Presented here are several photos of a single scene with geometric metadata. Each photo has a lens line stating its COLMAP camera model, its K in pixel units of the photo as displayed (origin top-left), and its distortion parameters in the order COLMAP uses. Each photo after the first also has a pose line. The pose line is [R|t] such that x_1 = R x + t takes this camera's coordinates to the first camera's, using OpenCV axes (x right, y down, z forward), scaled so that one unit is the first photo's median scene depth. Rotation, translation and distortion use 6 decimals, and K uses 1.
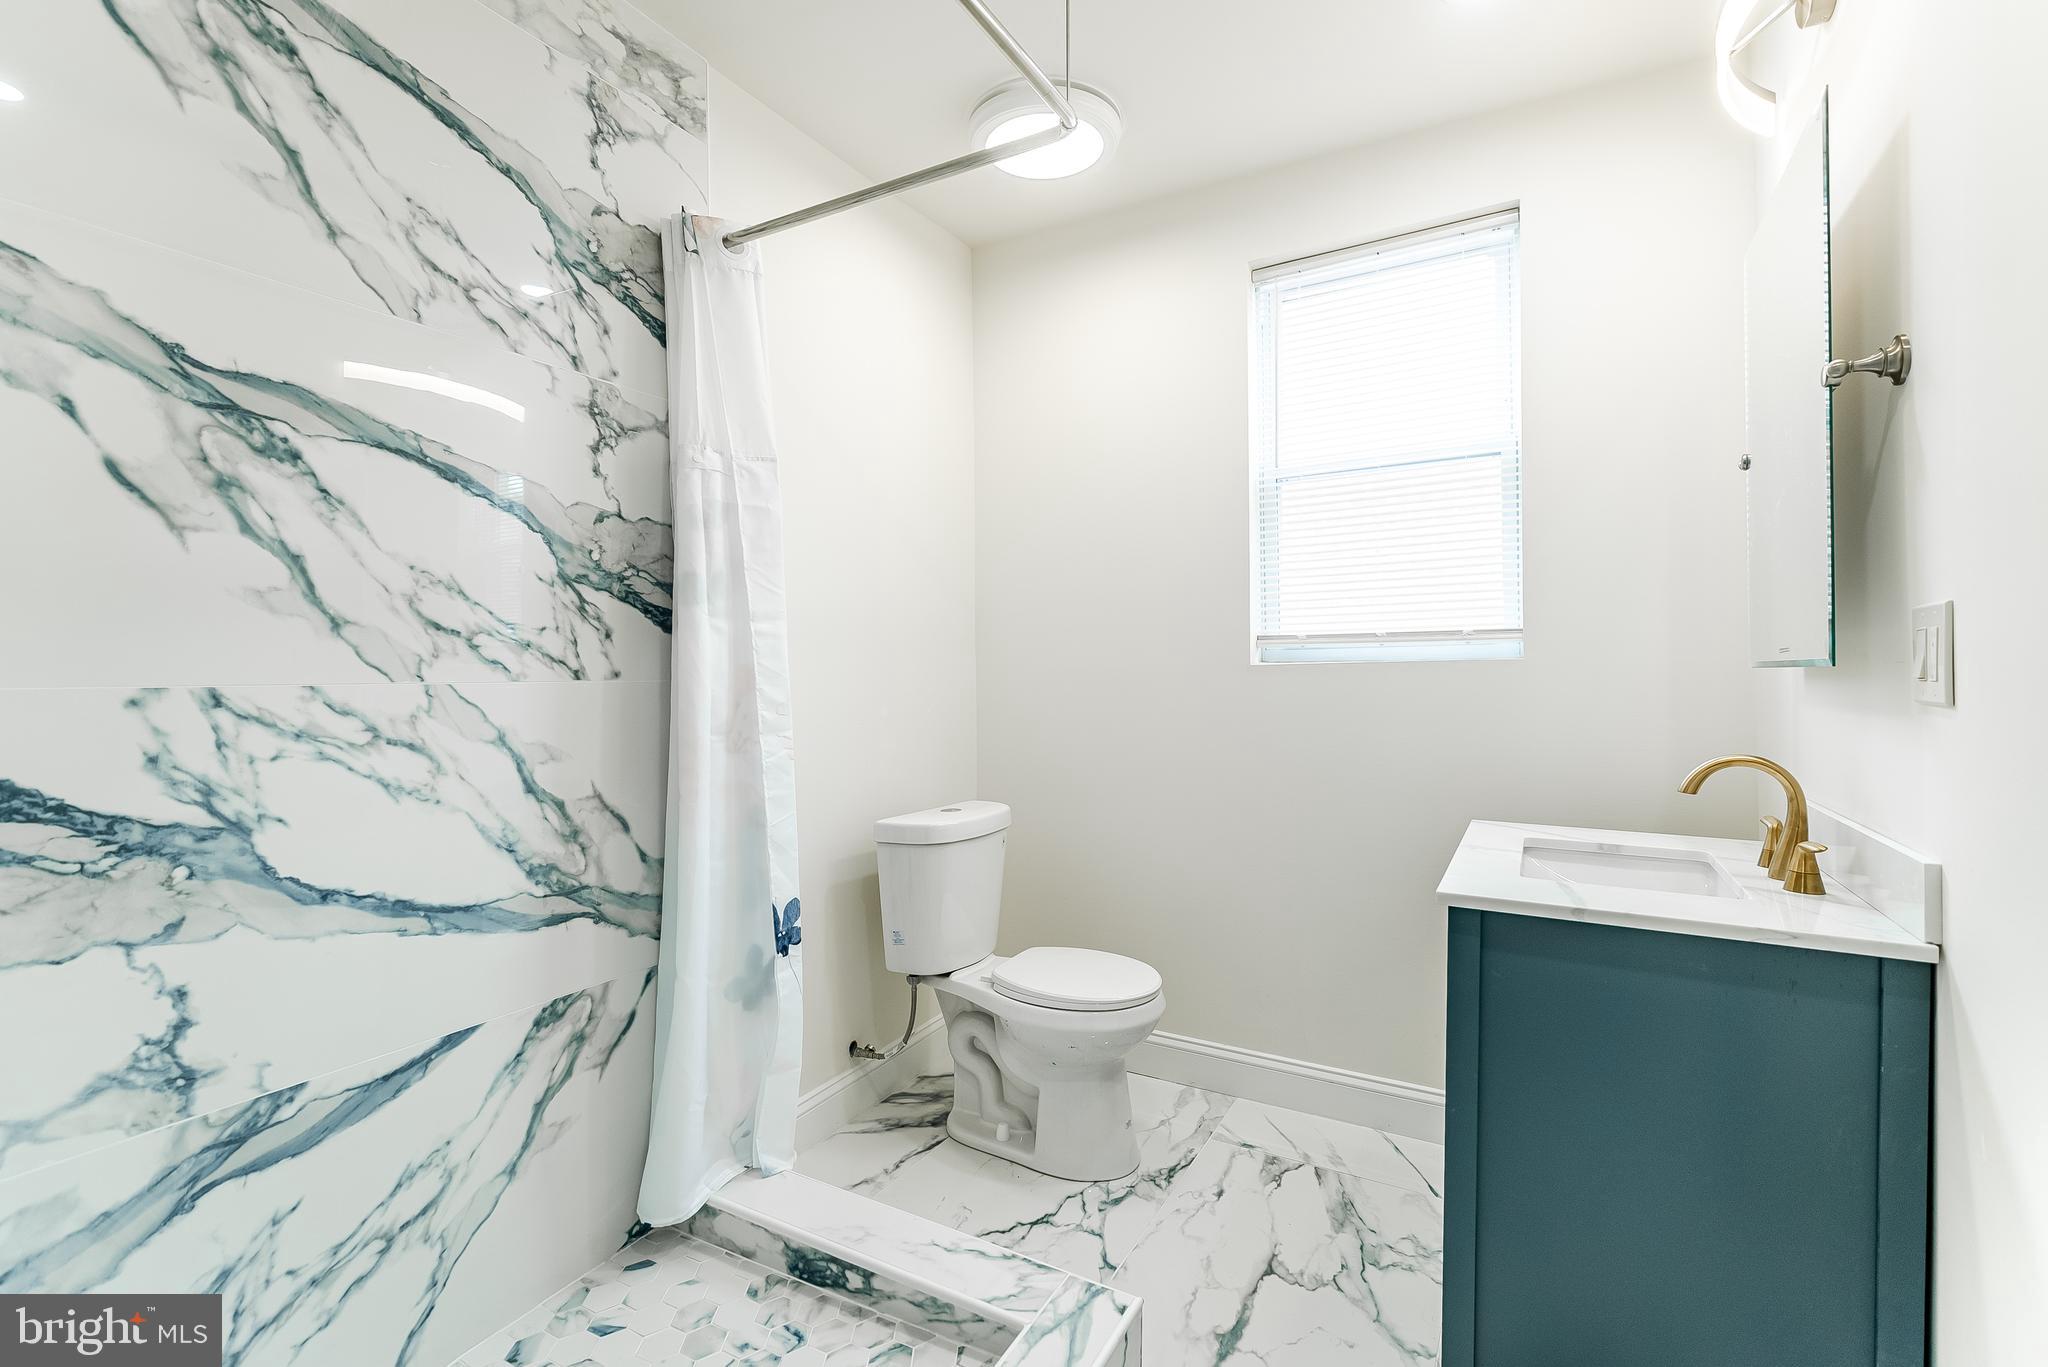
lens RADIAL K [[937.3, 0, 1023.2], [0, 937.3, 678.3], [0, 0, 1]] dist [-0.002988, -0.000136]
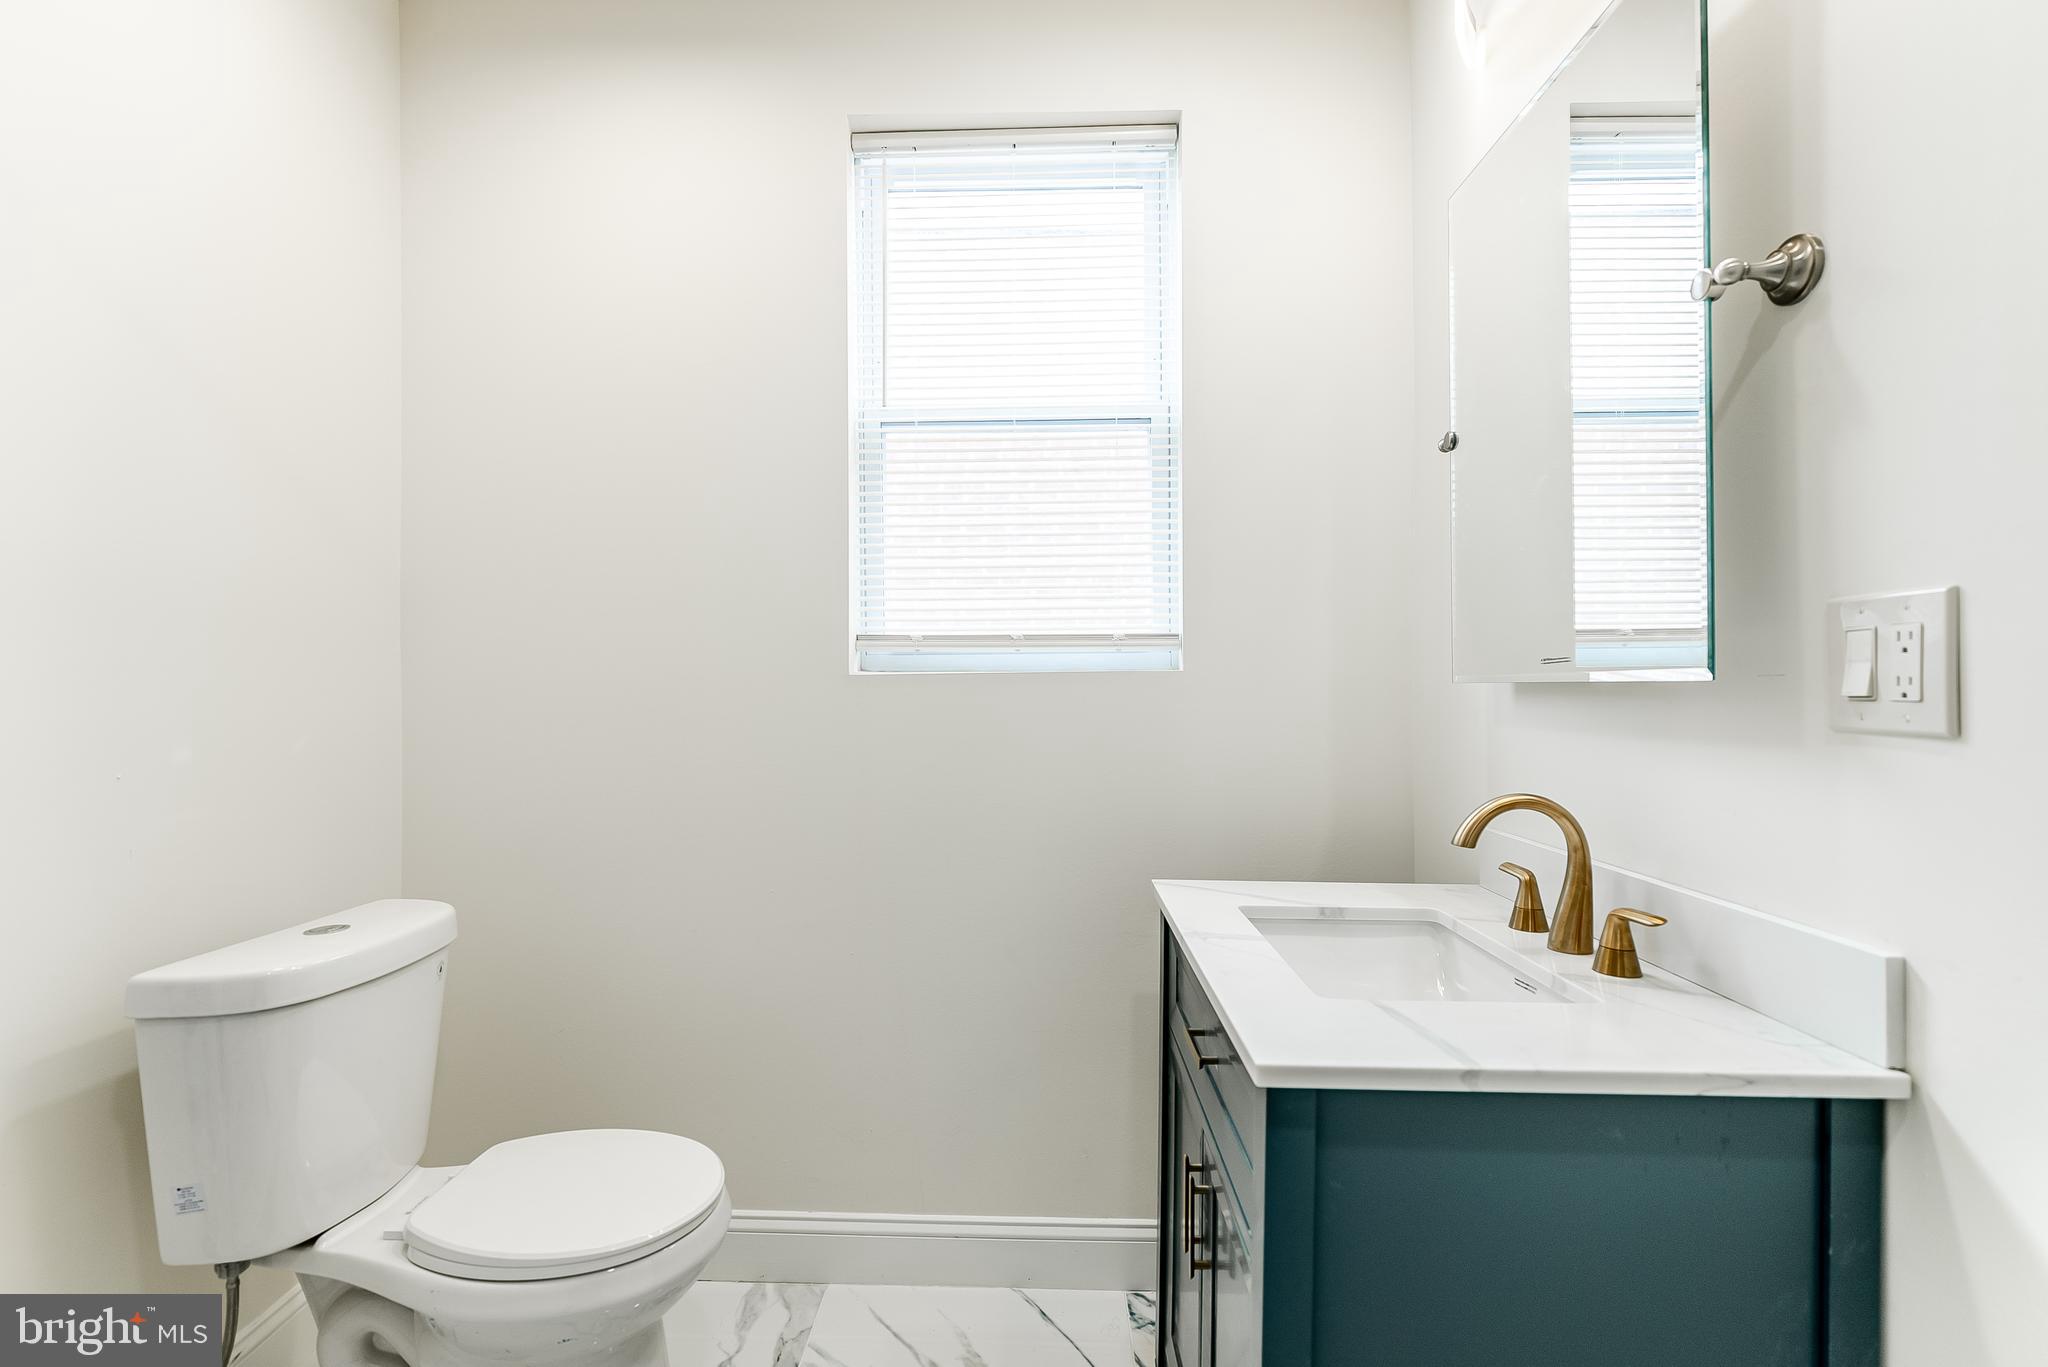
lens RADIAL K [[937.3, 0, 1027.7], [0, 937.3, 689.6], [0, 0, 1]] dist [-0.002988, -0.000136]
pose [[0.879478, 0.006315, 0.475898, 0.023743], [-0.004616, 0.999978, -0.004739, 0.000049], [-0.475918, 0.001971, 0.879488, 0.331569]]
